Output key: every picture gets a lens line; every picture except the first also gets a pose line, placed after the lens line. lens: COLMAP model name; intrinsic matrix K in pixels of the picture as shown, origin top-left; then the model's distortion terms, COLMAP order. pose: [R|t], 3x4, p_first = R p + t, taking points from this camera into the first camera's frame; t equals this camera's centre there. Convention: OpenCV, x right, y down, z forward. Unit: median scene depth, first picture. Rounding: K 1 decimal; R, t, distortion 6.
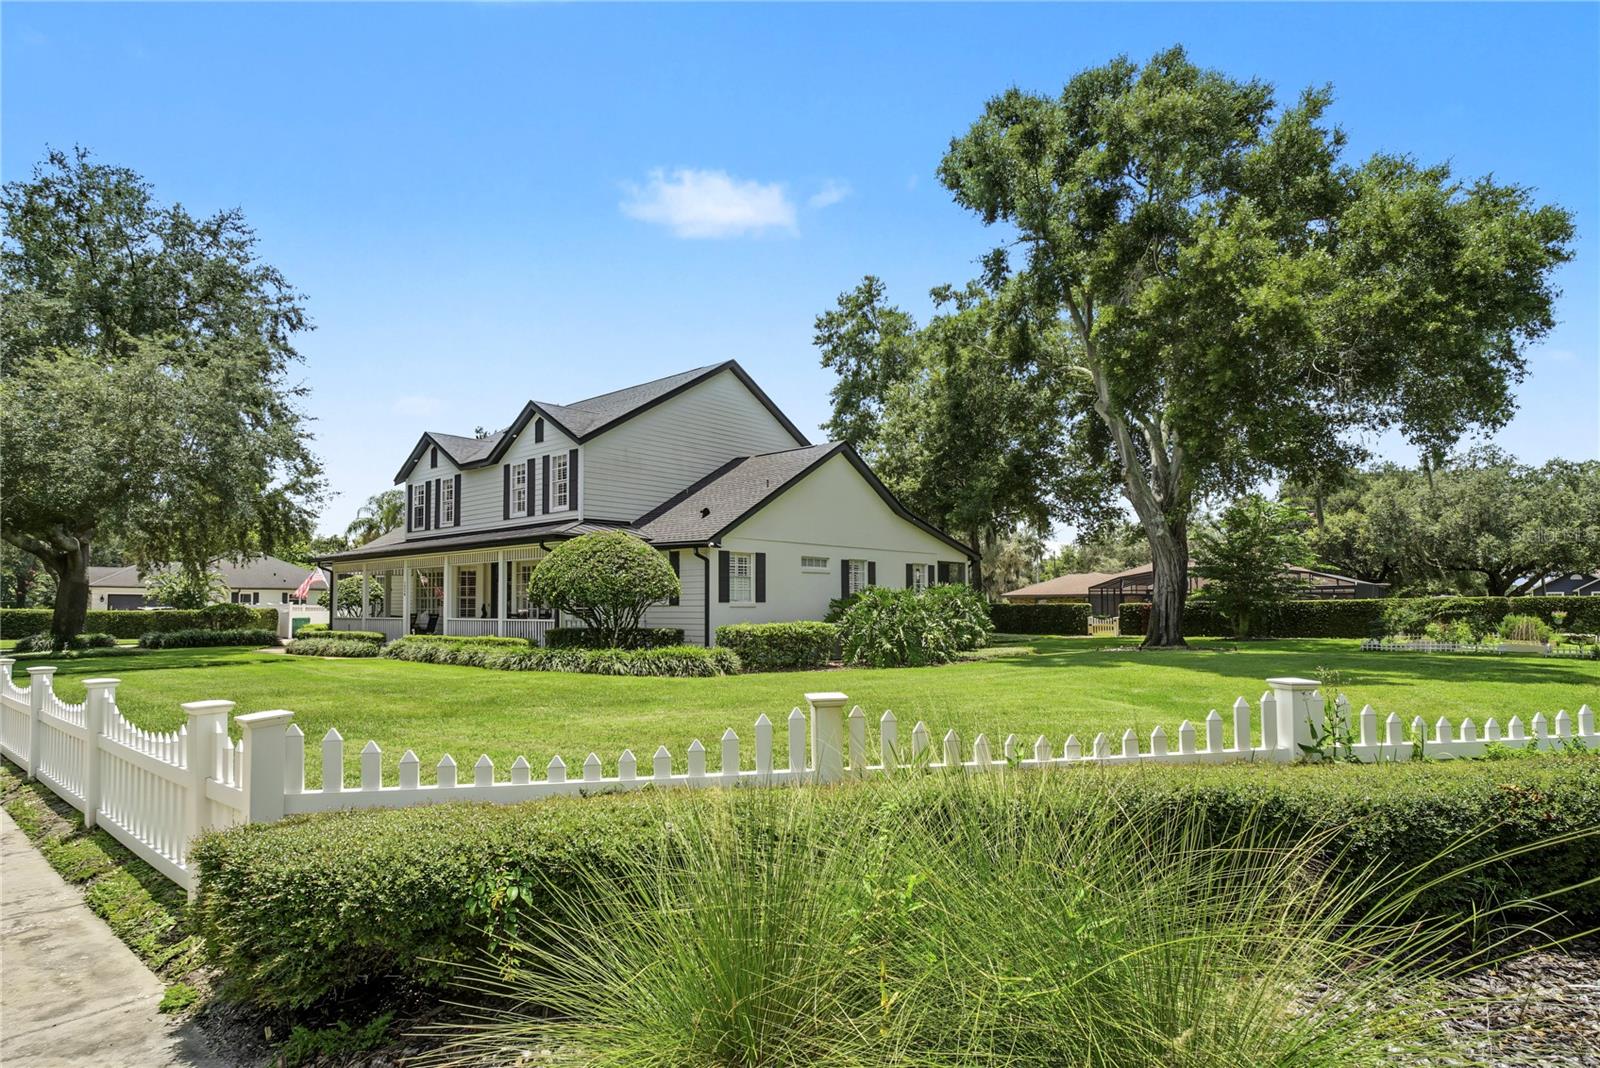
lens RADIAL K [[850.4, 0, 797.4], [0, 850.4, 543.6], [0, 0, 1]] dist [0.015154, 0.002520]
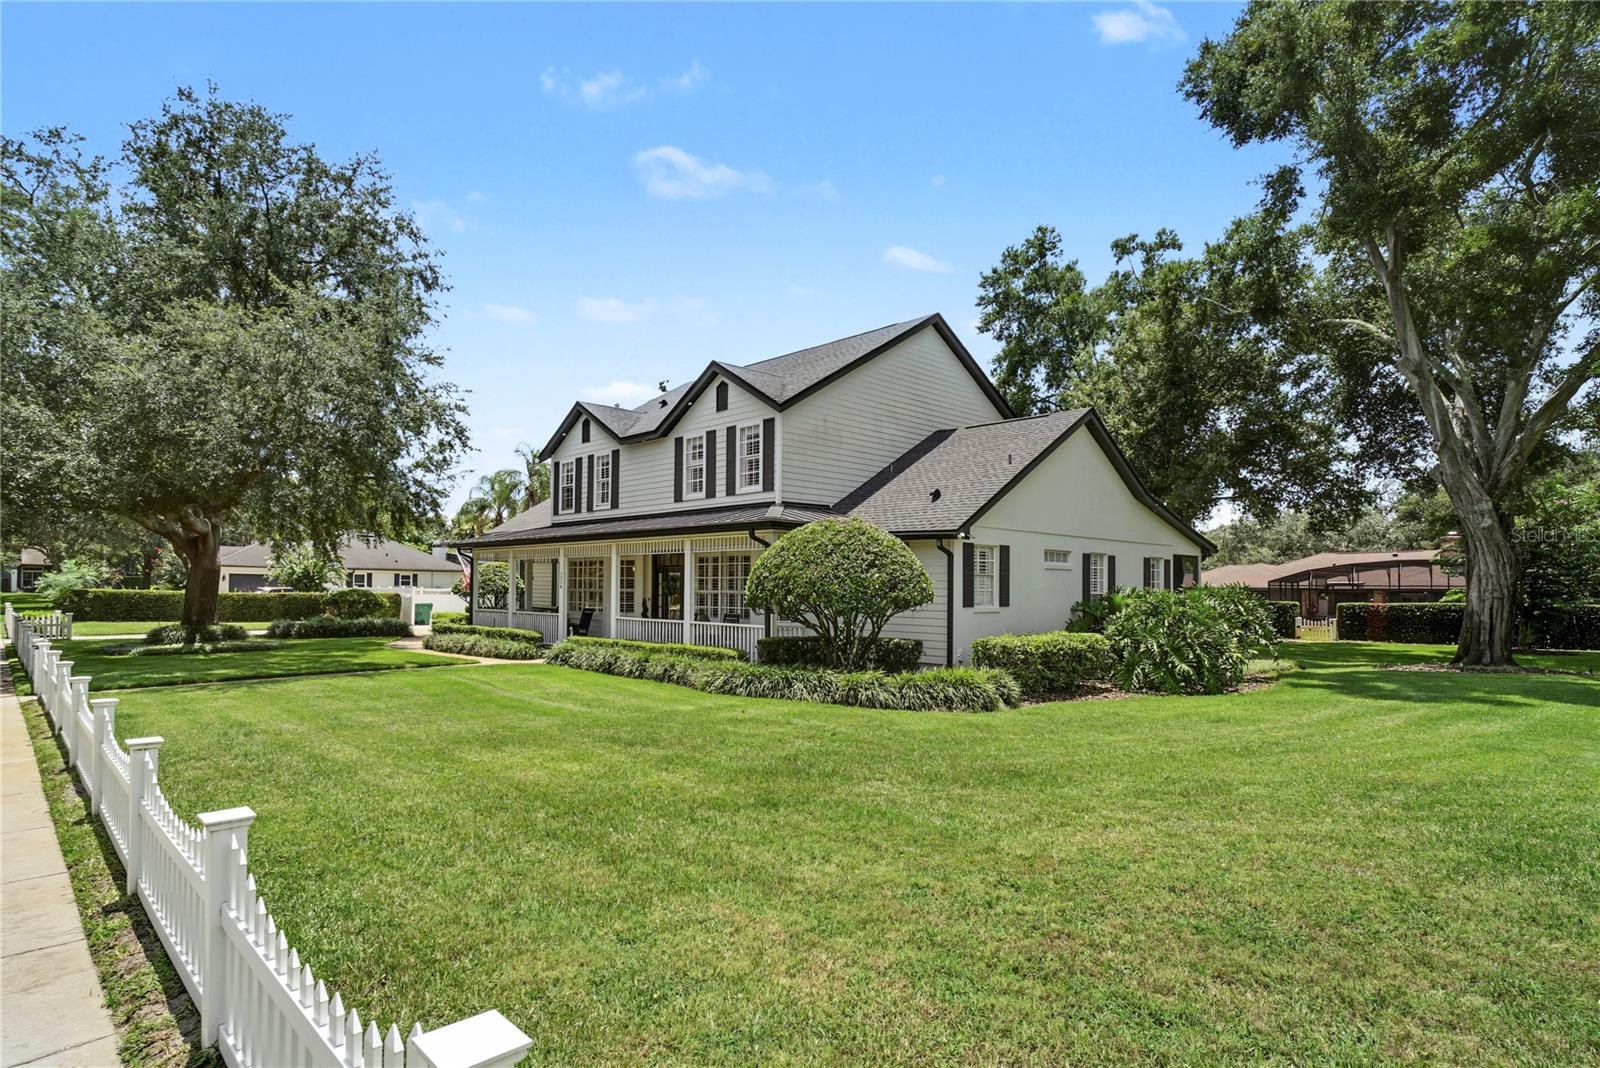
lens RADIAL K [[850.4, 0, 803.2], [0, 850.4, 541.1], [0, 0, 1]] dist [0.015154, 0.002520]
pose [[0.996897, 0.009481, -0.078143, -0.145481], [-0.007991, 0.999781, 0.019361, -0.006256], [0.078309, -0.018676, 0.996754, 0.151704]]
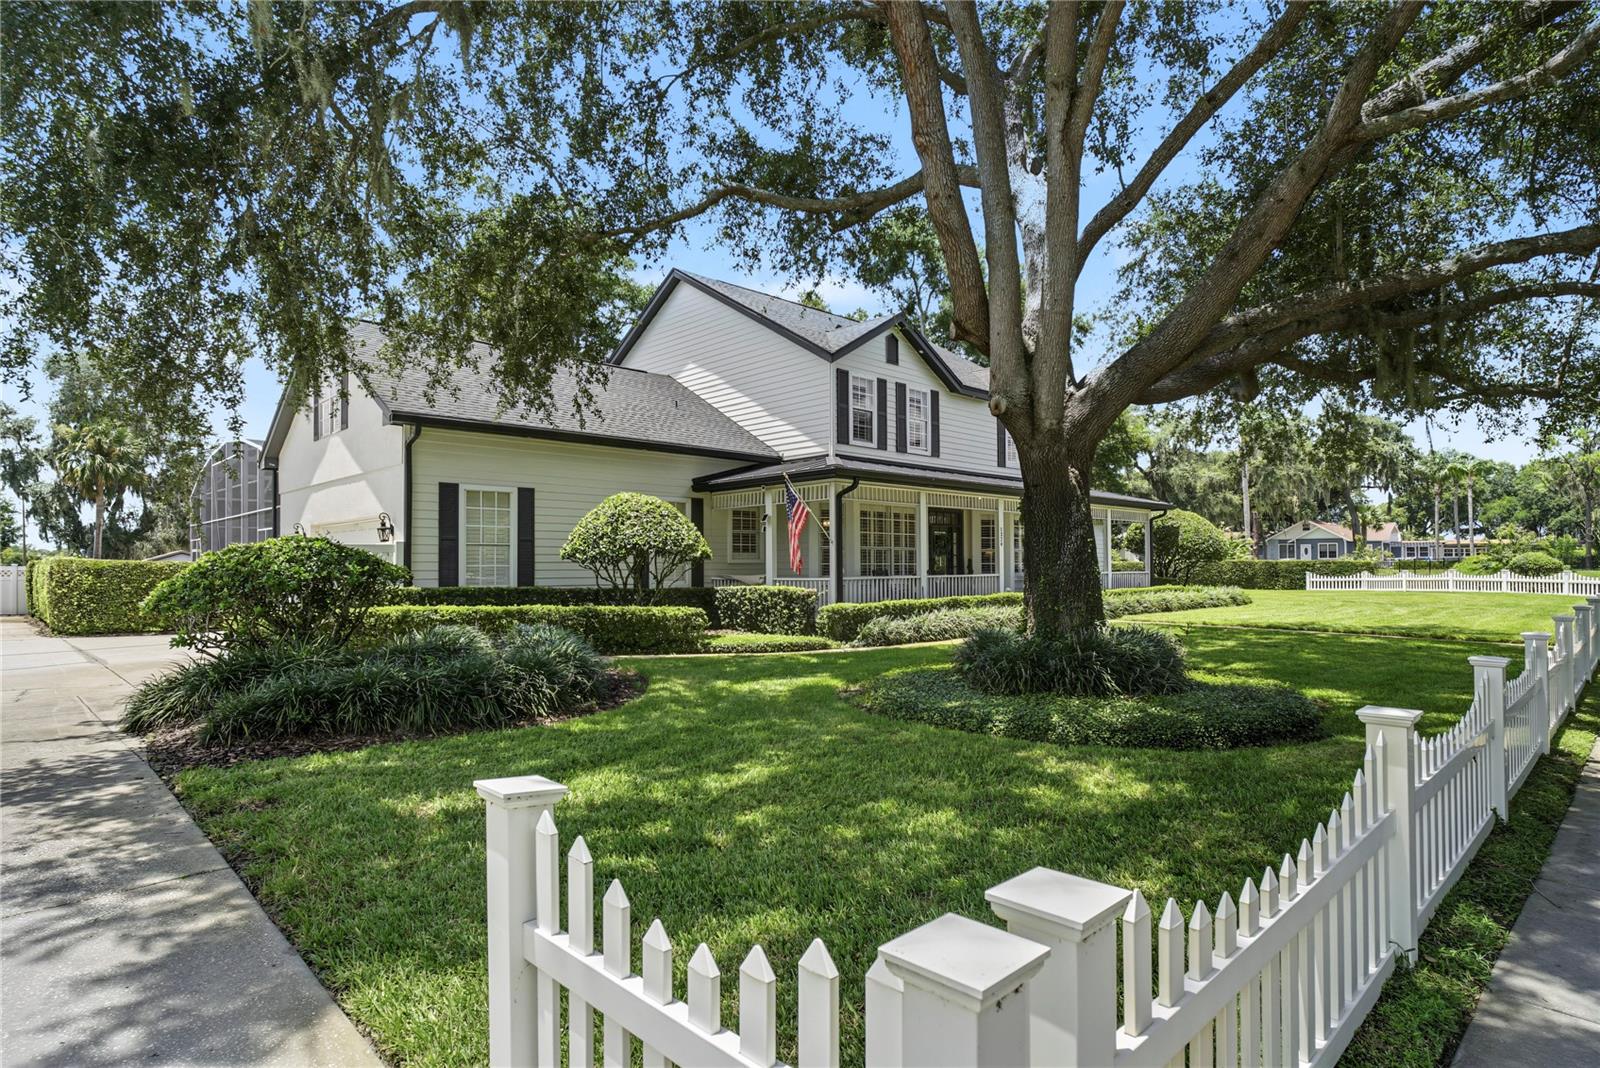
lens RADIAL K [[850.4, 0, 798.3], [0, 850.4, 542.7], [0, 0, 1]] dist [0.015154, 0.002520]
pose [[0.078961, 0.025799, 0.996544, -1.065901], [-0.075651, 0.996937, -0.019815, 0.073852], [-0.994003, -0.073825, 0.080671, 0.947011]]
